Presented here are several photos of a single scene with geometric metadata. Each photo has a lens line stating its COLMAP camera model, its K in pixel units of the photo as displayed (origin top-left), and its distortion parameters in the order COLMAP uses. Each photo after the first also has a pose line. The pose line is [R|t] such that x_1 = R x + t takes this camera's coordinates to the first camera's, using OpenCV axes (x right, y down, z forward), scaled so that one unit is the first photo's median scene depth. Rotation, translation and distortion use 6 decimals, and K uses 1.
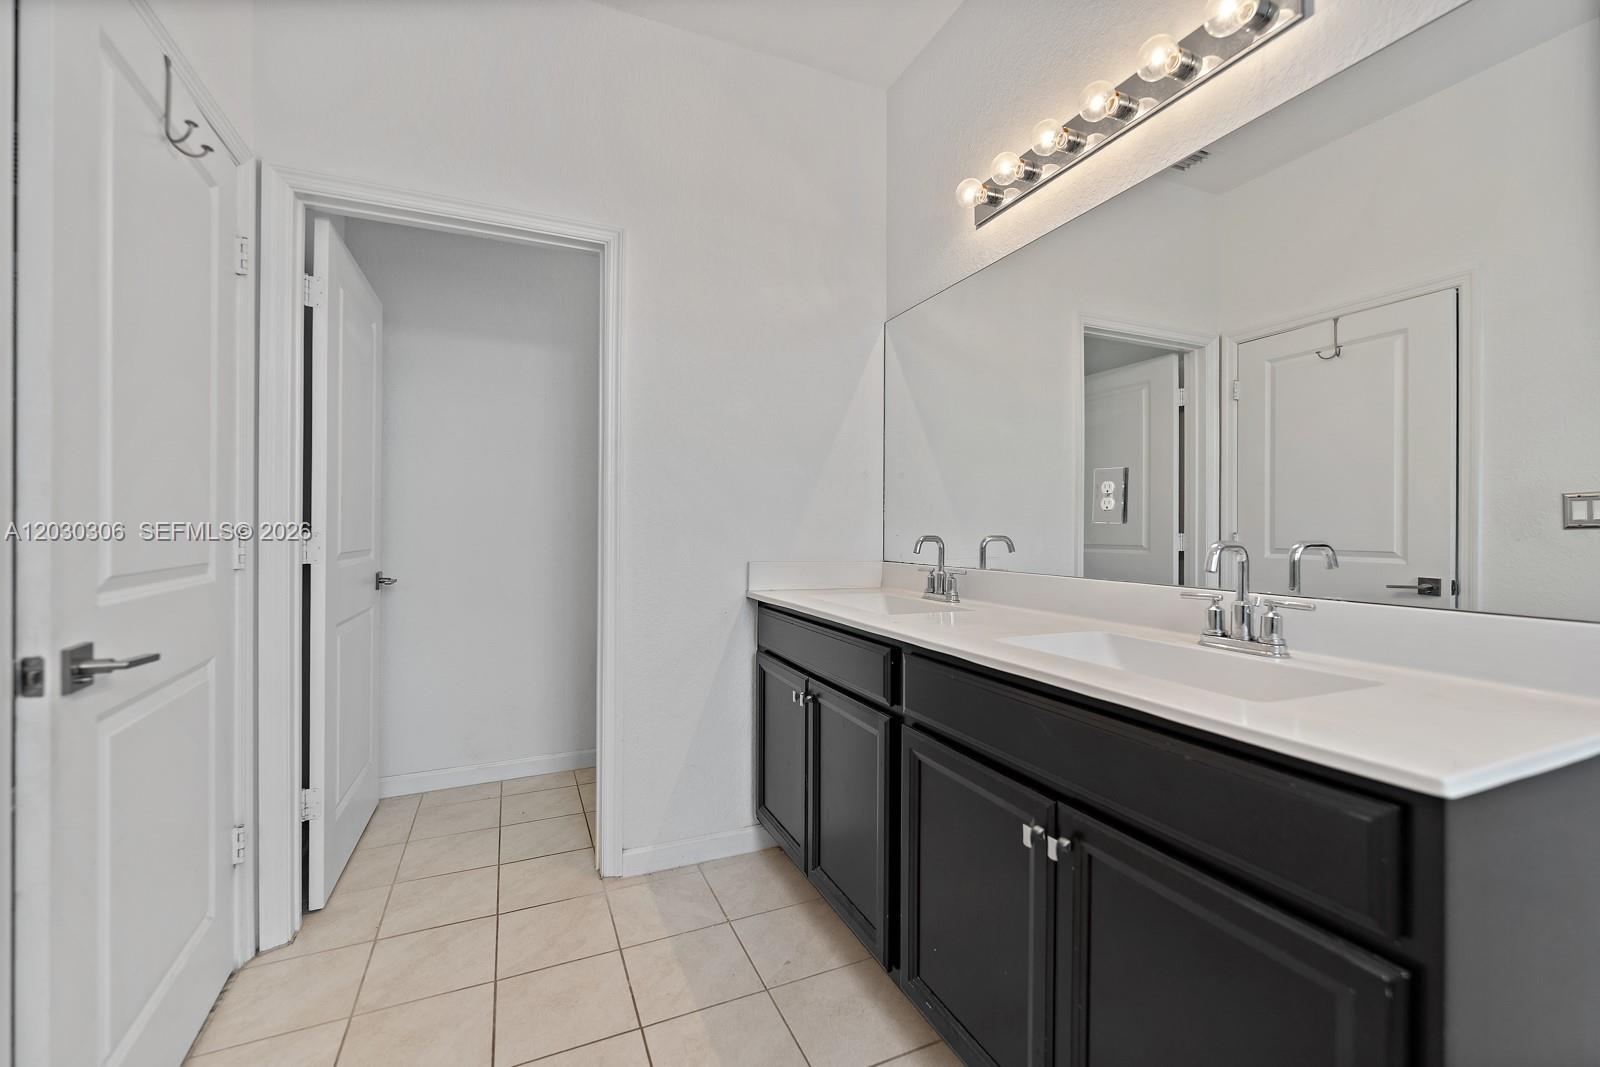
lens RADIAL K [[646.8, 0, 792.8], [0, 646.8, 529.8], [0, 0, 1]] dist [-0.003795, -0.000606]
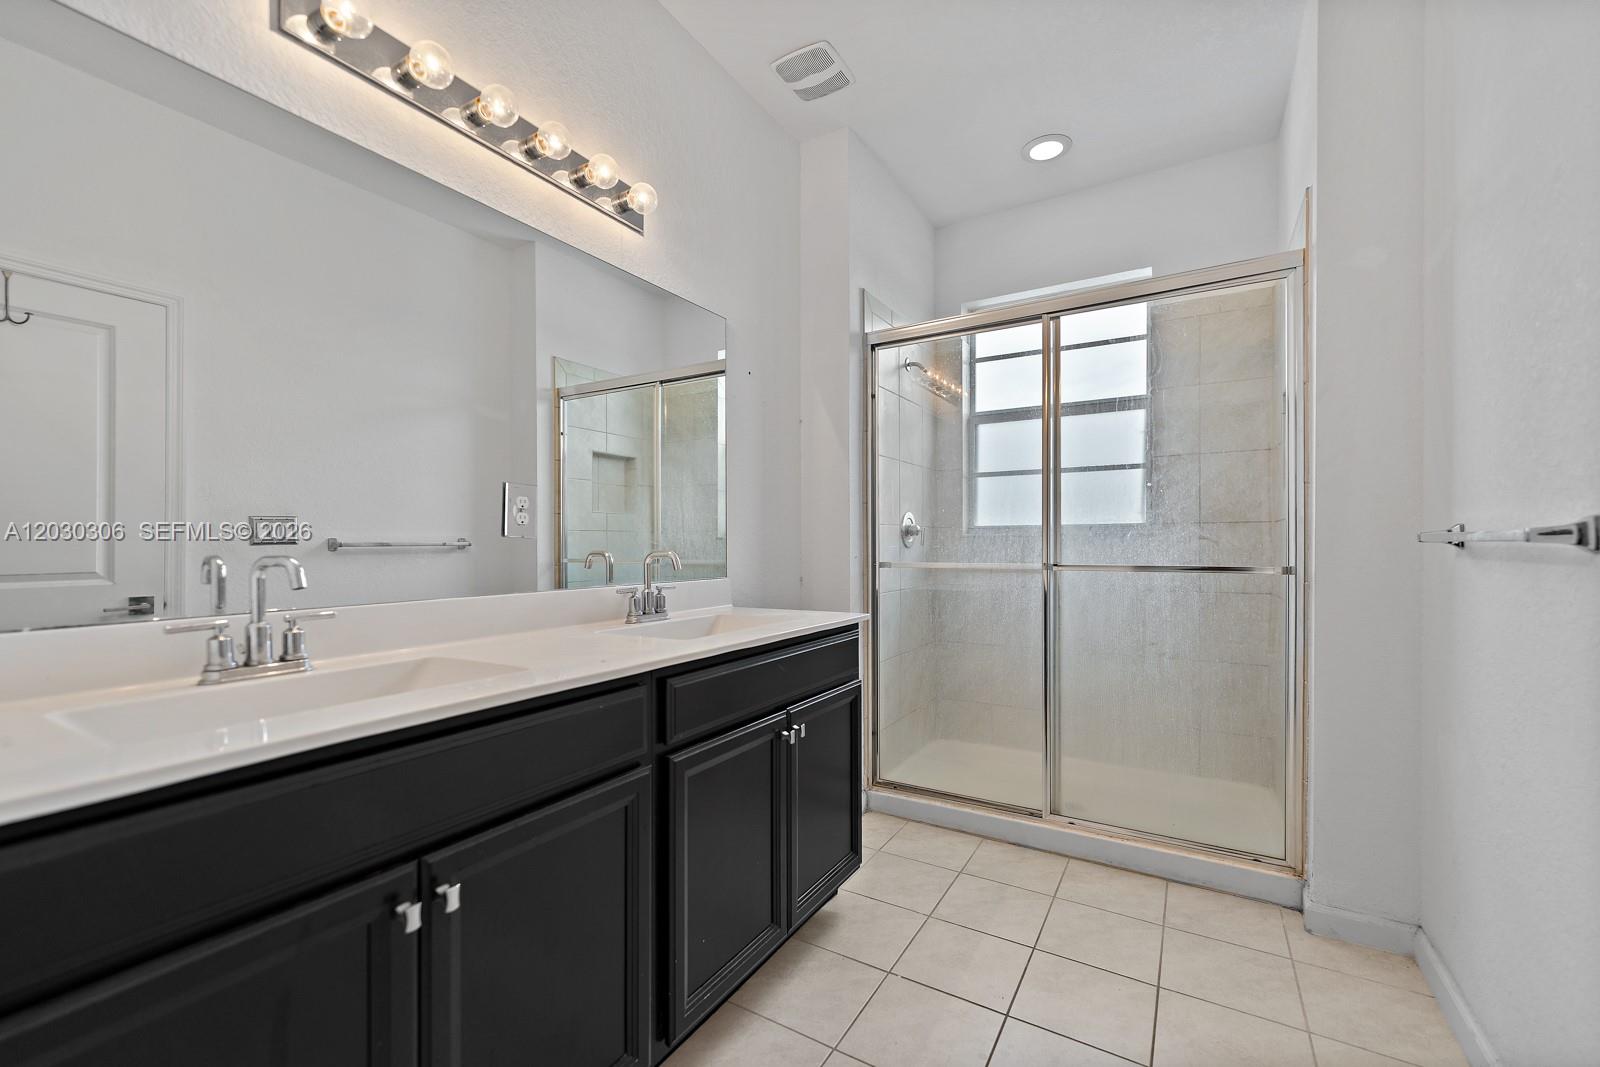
lens RADIAL K [[652.1, 0, 792.8], [0, 652.1, 542.0], [0, 0, 1]] dist [0.000025, -0.000312]
pose [[-0.576941, 0.005038, 0.816770, -0.426718], [0.007456, 0.999972, -0.000901, 0.001430], [-0.816752, 0.005570, -0.576962, 0.876770]]
